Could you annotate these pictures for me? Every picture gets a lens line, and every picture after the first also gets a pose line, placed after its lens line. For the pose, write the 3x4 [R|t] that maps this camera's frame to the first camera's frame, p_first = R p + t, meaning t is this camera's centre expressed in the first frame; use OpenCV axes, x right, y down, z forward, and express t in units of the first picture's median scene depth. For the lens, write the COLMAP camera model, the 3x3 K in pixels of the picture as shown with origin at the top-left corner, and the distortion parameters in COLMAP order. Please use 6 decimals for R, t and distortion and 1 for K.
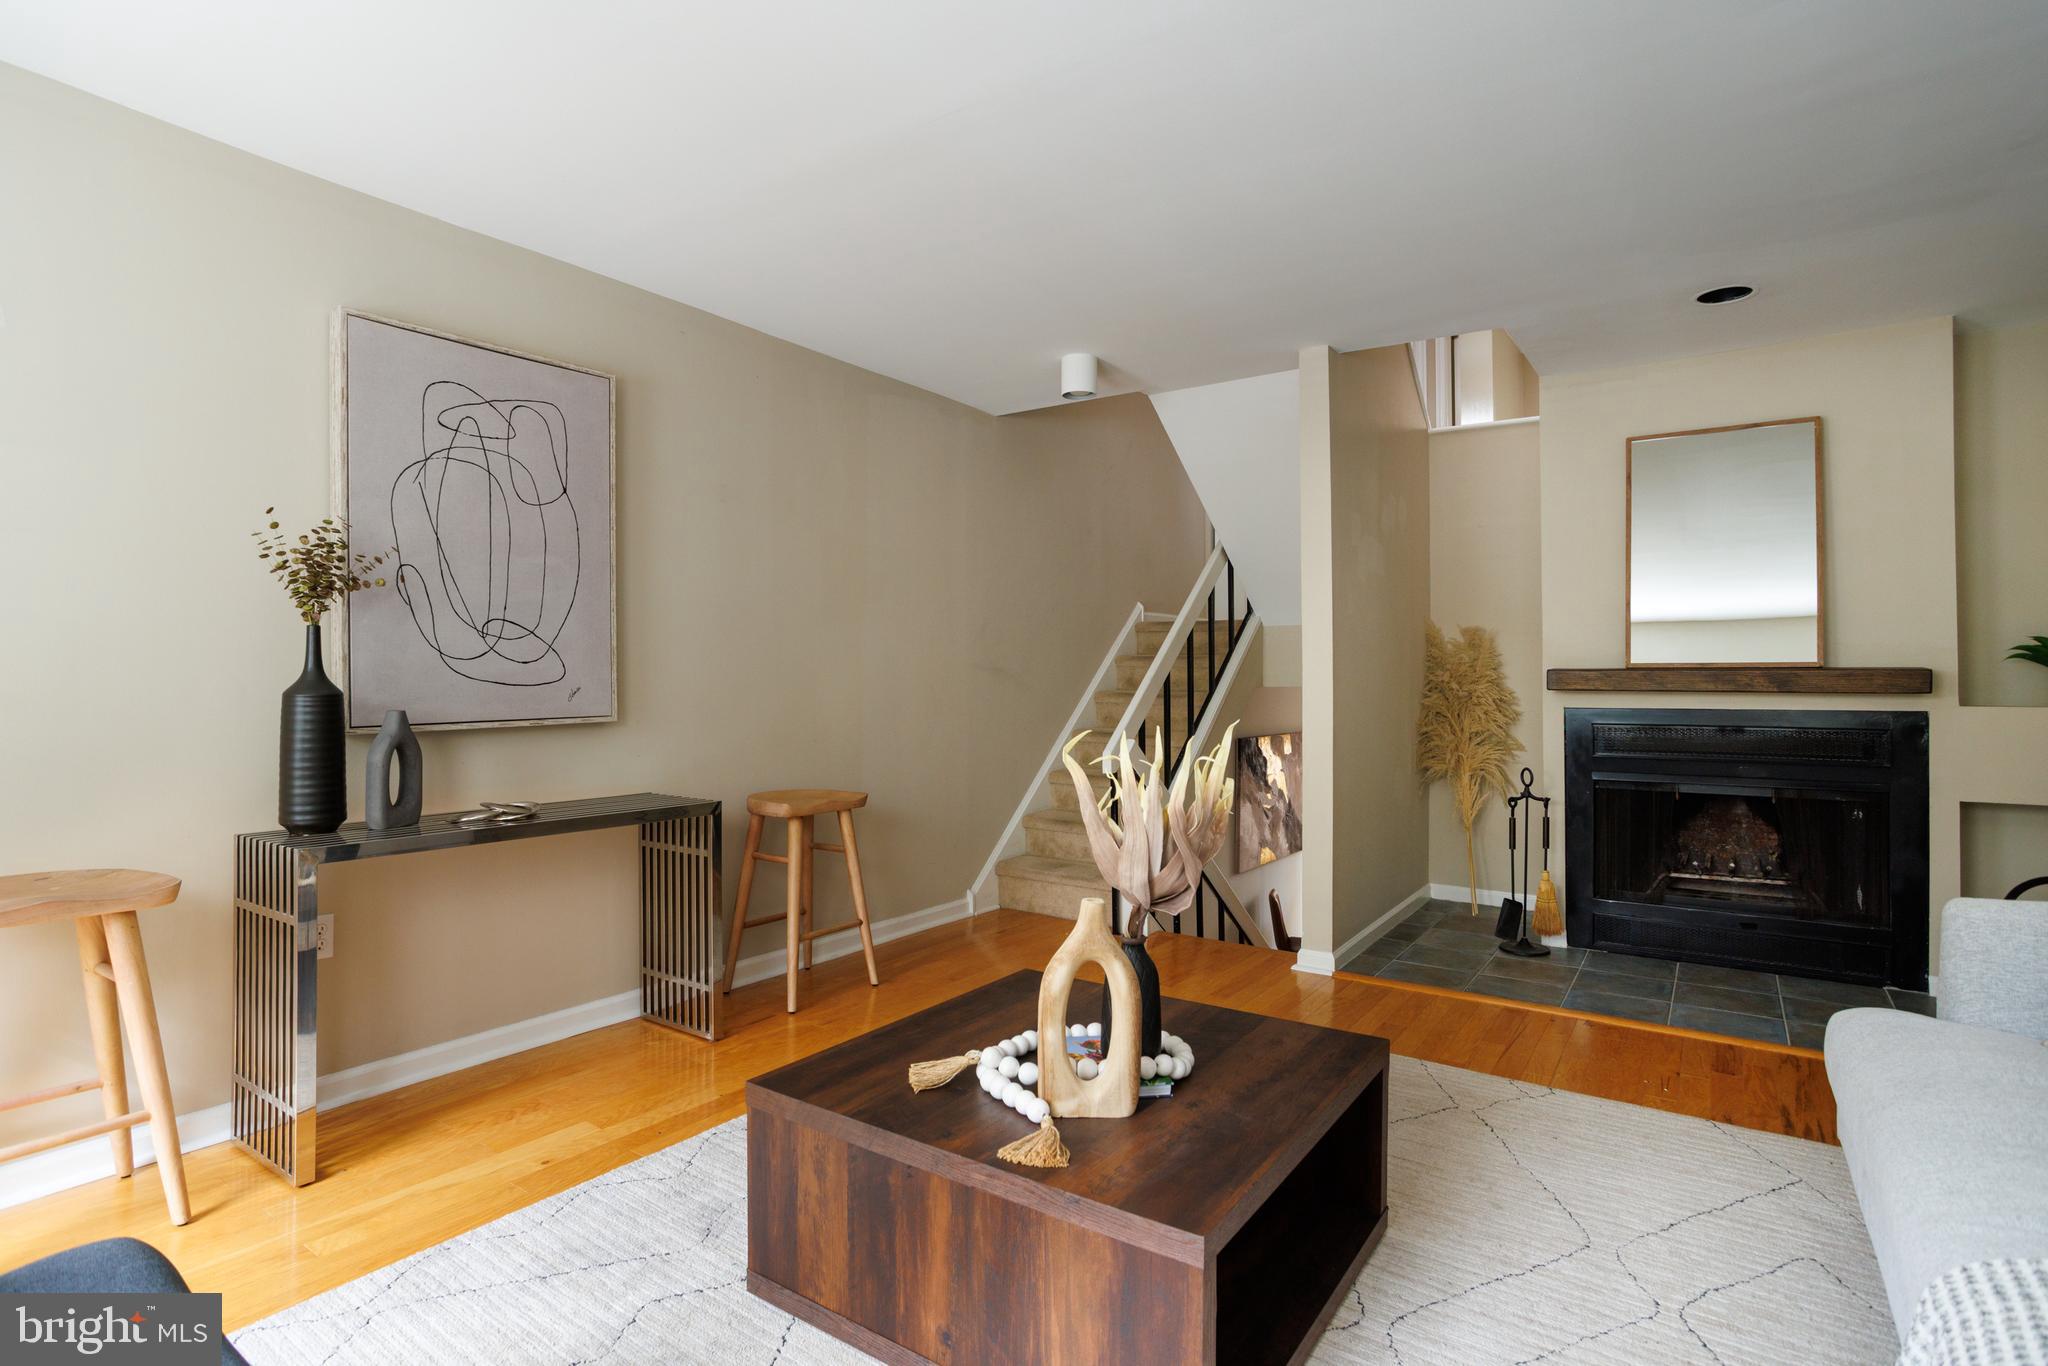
lens RADIAL K [[1026.2, 0, 1021.6], [0, 1026.2, 689.0], [0, 0, 1]] dist [-0.014690, -0.000250]
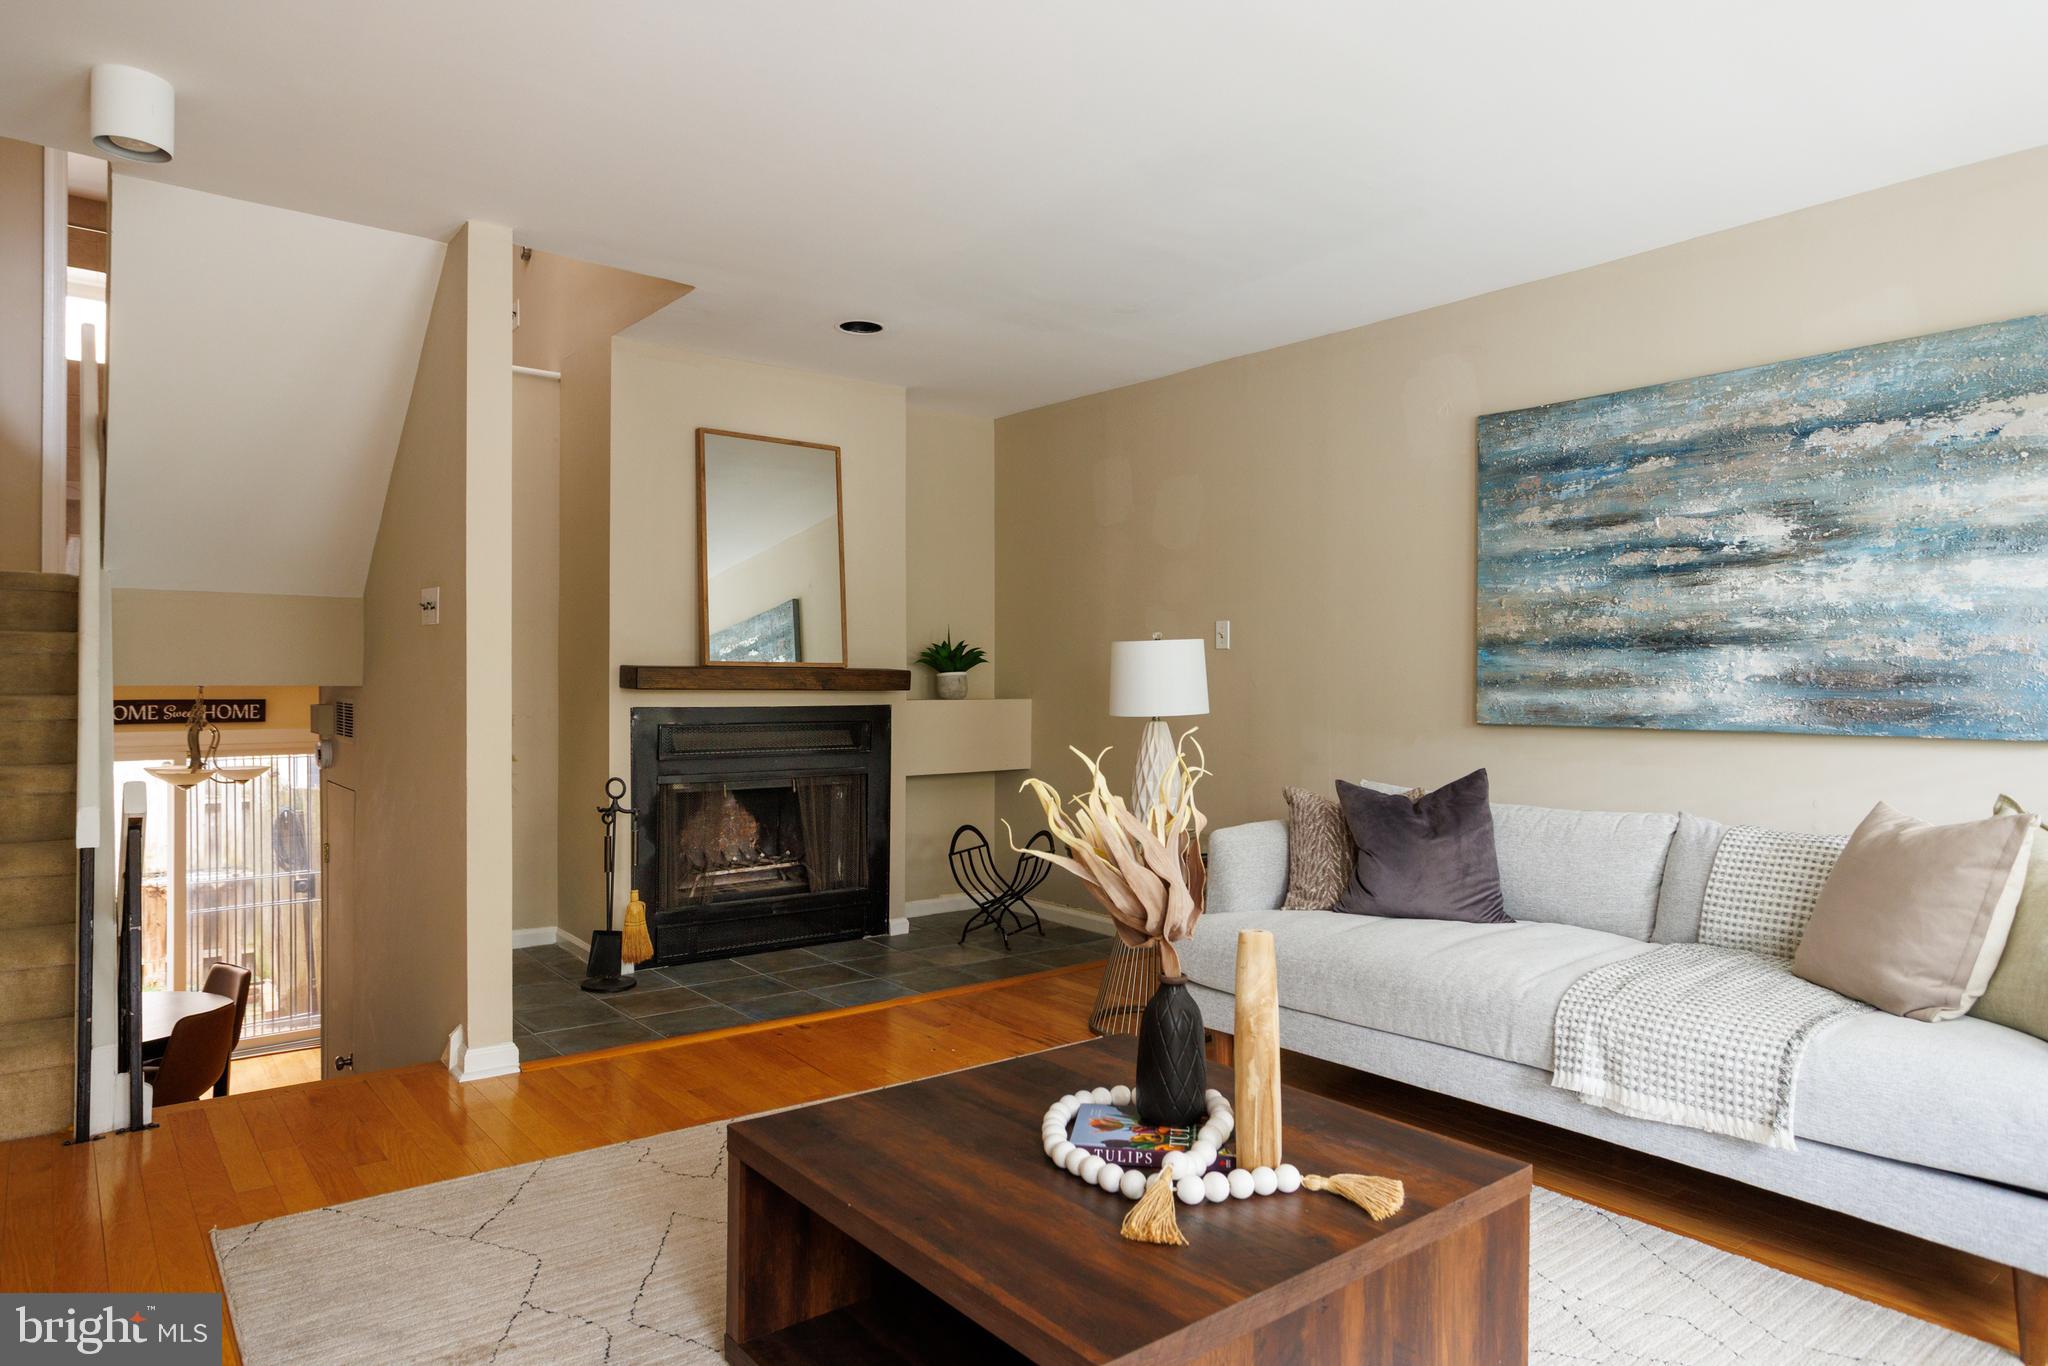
lens RADIAL K [[1229.1, 0, 1019.1], [0, 1229.1, 681.0], [0, 0, 1]] dist [-0.003418, 0.000001]
pose [[0.281786, -0.000037, 0.959477, -0.493363], [0.000178, 1.000000, -0.000014, -0.007224], [-0.959477, 0.000174, 0.281786, 0.429944]]
